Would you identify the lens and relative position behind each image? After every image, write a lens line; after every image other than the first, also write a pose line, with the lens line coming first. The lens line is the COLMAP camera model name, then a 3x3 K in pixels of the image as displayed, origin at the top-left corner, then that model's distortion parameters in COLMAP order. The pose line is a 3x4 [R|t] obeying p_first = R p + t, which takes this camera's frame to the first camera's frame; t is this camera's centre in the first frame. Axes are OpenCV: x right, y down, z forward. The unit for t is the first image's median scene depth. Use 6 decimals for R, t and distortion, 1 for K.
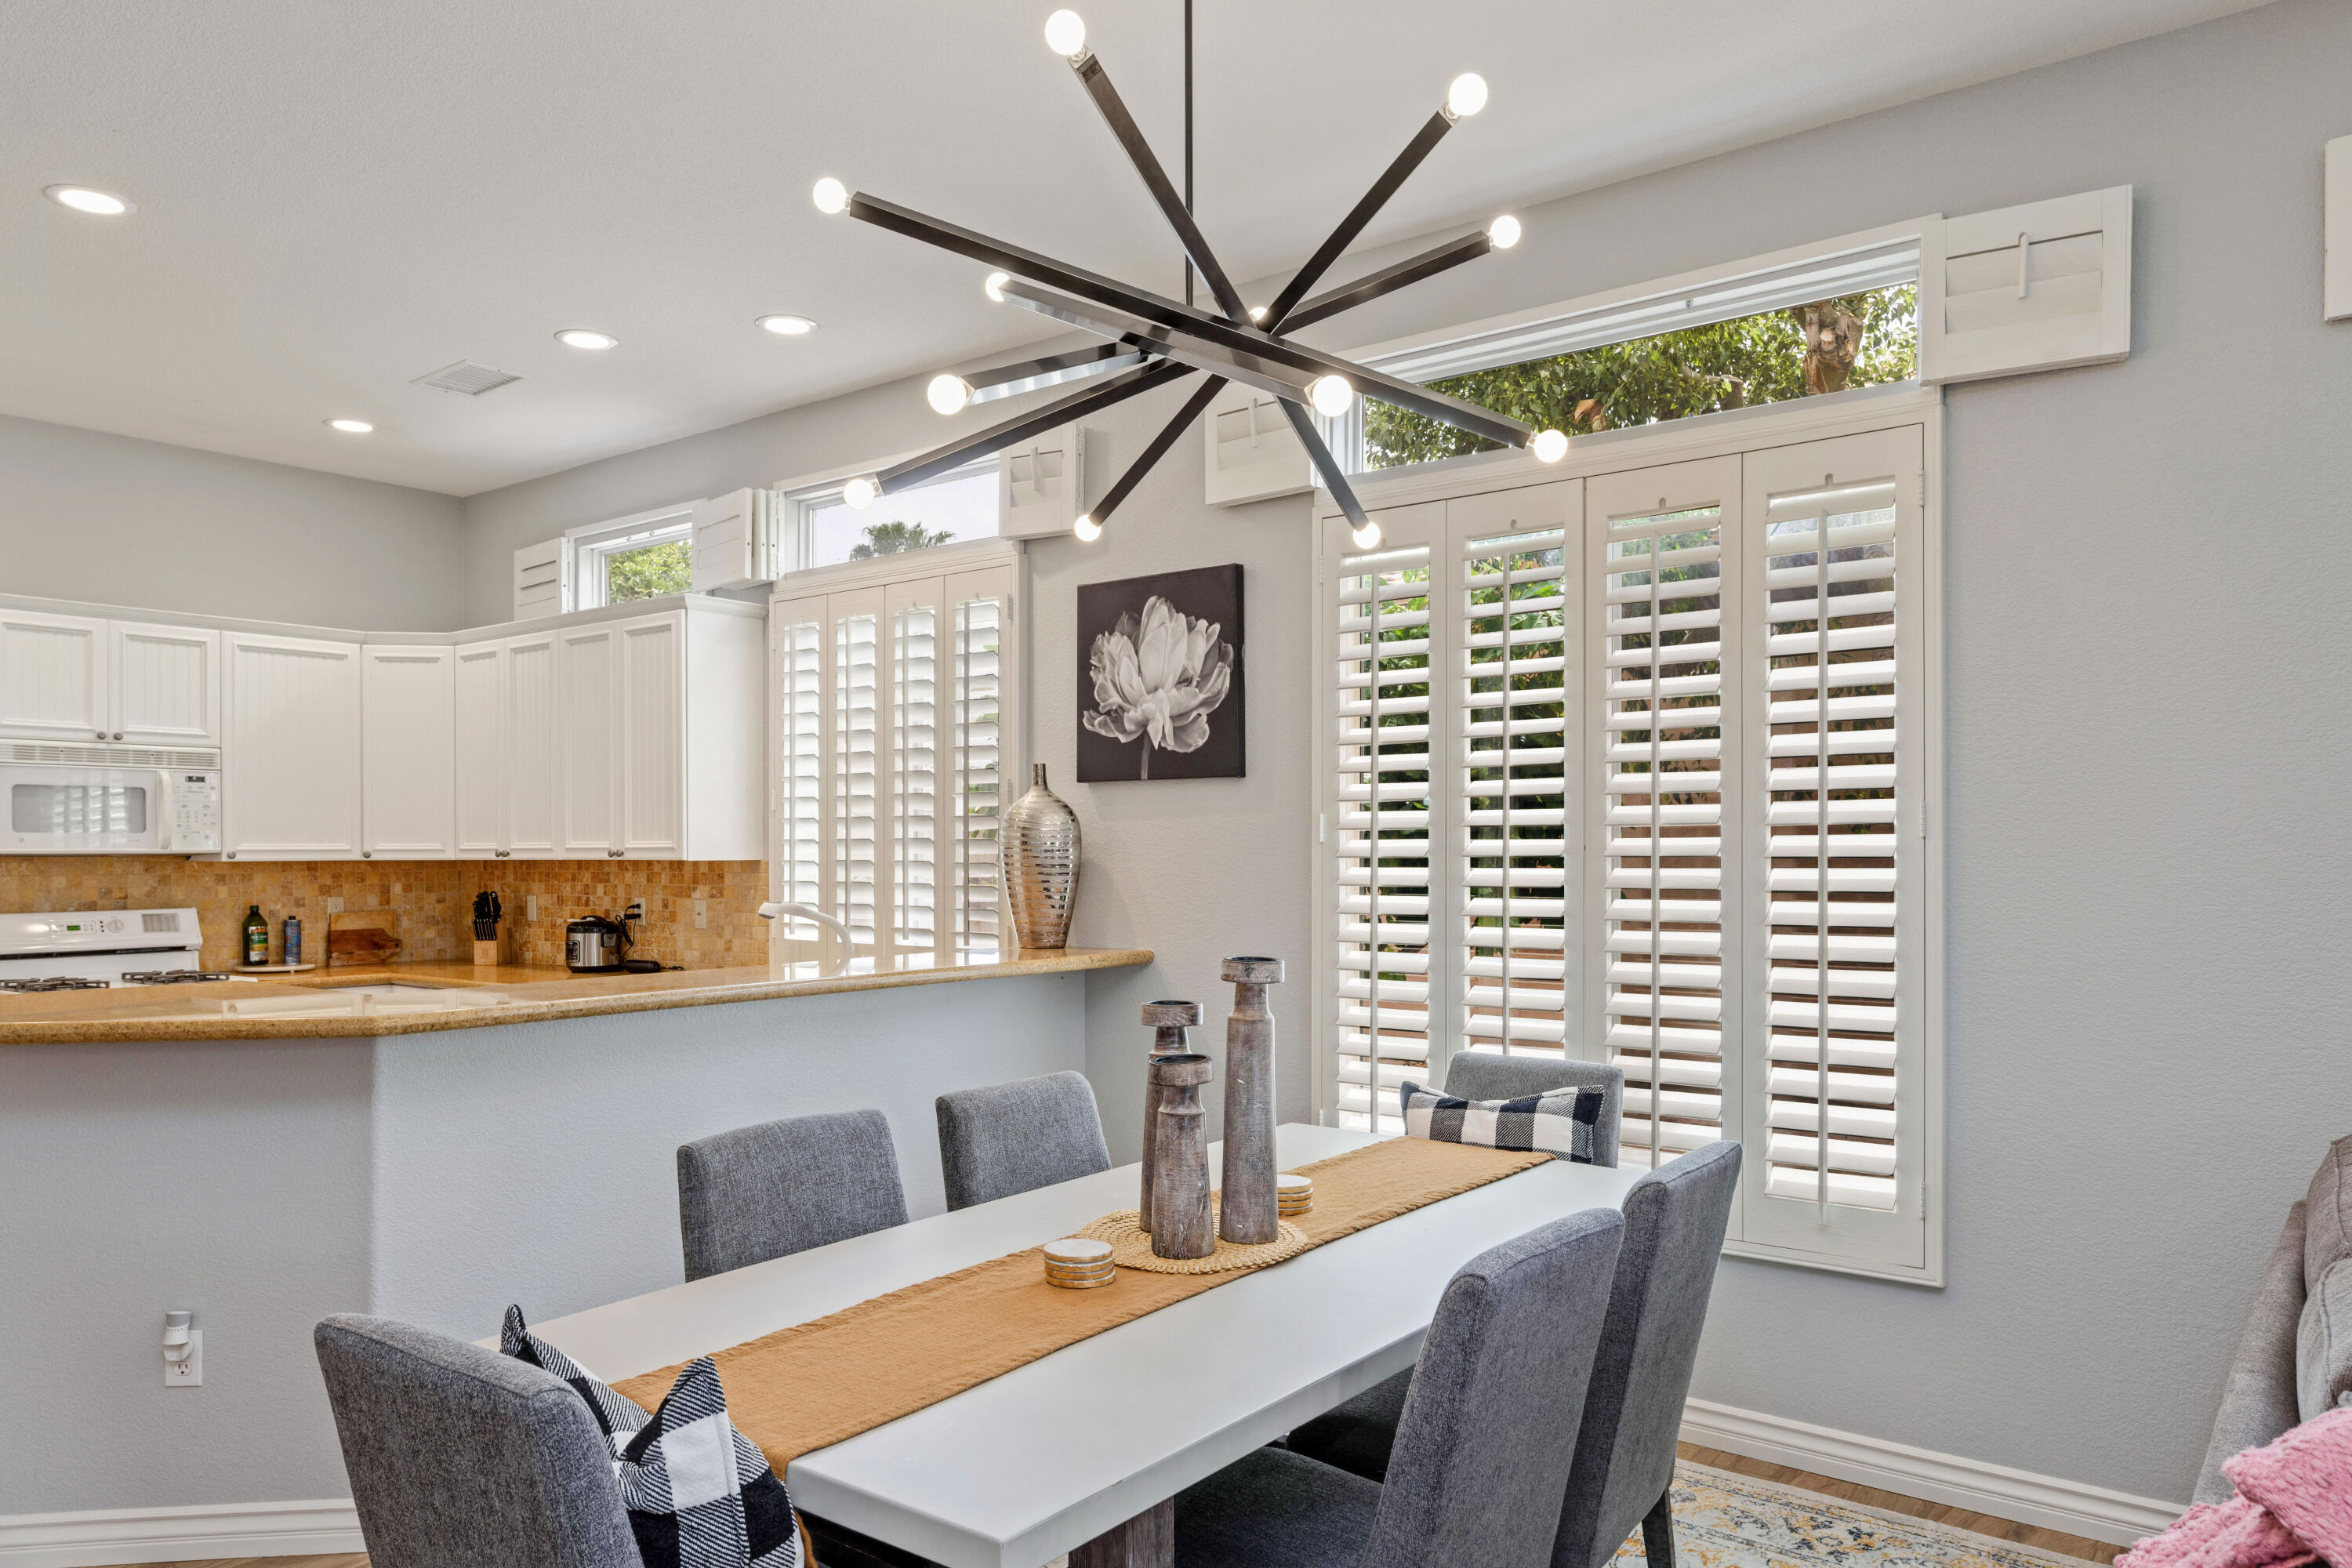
lens RADIAL K [[1550.8, 0, 1179.6], [0, 1550.8, 854.6], [0, 0, 1]] dist [0.004990, -0.002726]
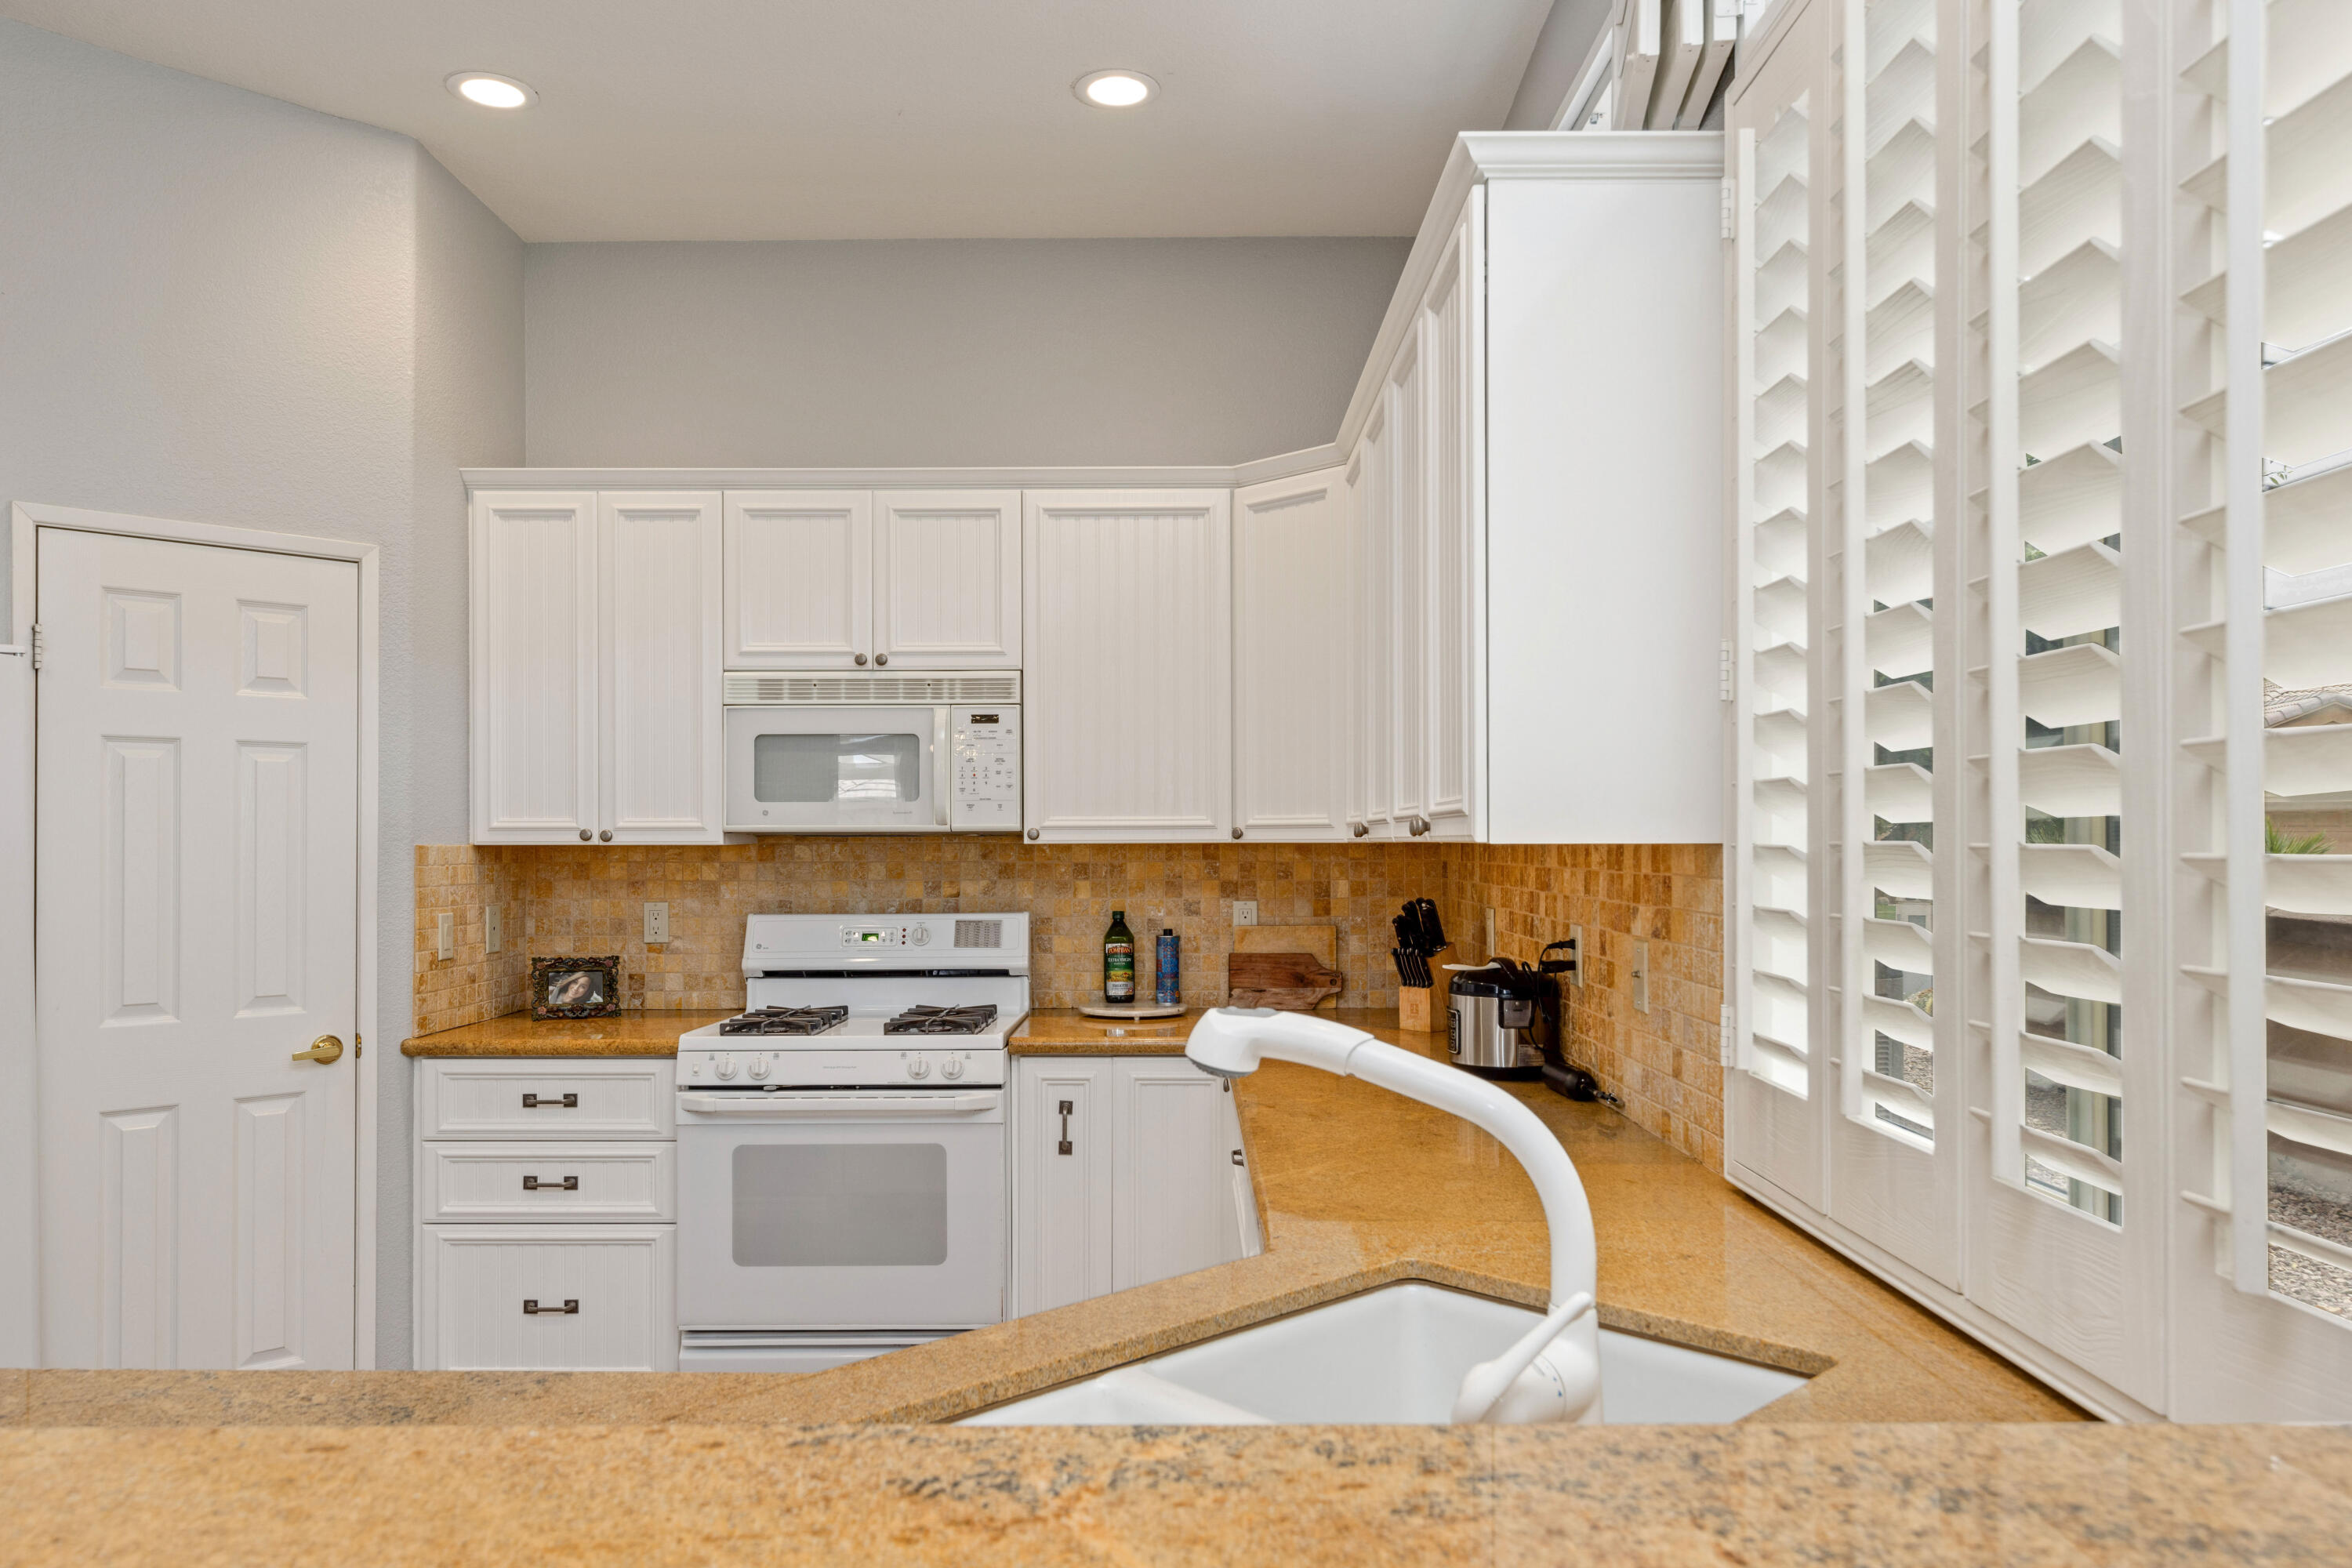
lens RADIAL K [[1550.8, 0, 1179.2], [0, 1550.8, 836.9], [0, 0, 1]] dist [0.004990, -0.002726]
pose [[0.606779, -0.002224, -0.794868, -0.060596], [-0.001293, 0.999992, -0.003784, 0.003875], [0.794870, 0.003324, 0.606771, 0.659259]]
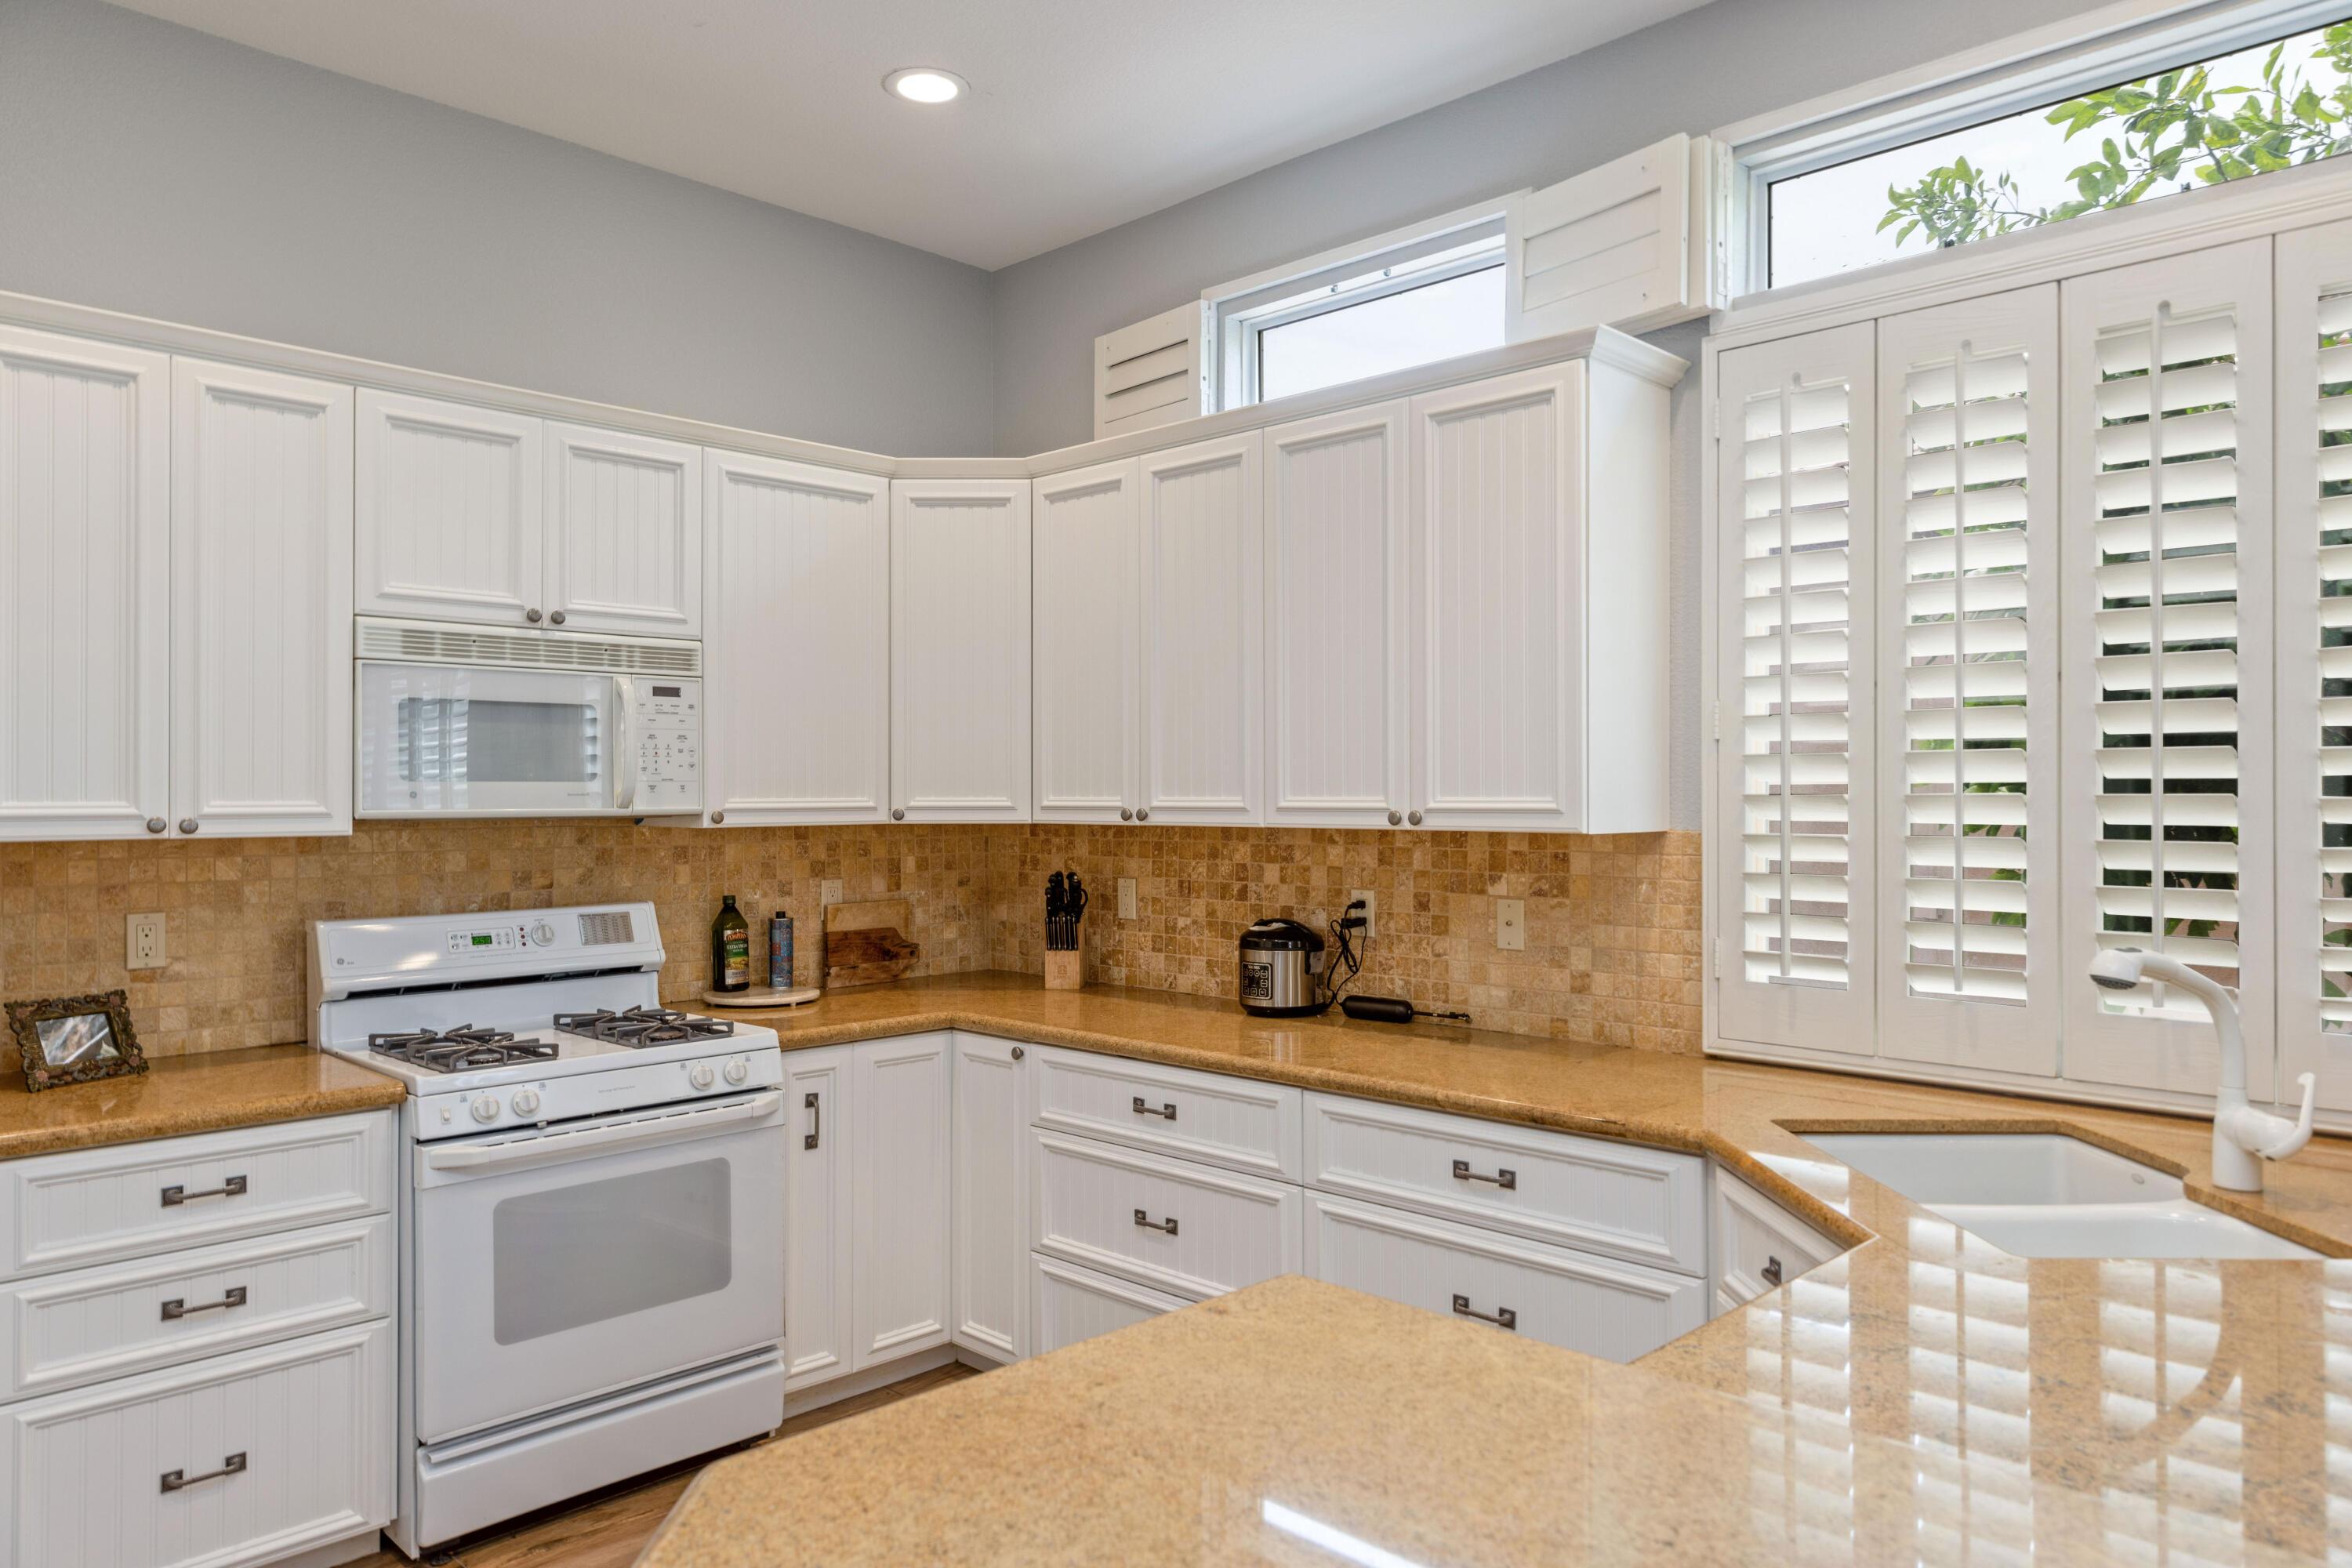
lens RADIAL K [[1550.8, 0, 1181.5], [0, 1550.8, 784.4], [0, 0, 1]] dist [0.004990, -0.002726]
pose [[0.993236, 0.000338, -0.116110, -0.362367], [-0.001176, 0.999974, -0.007153, -0.008485], [0.116105, 0.007241, 0.993211, 0.422664]]
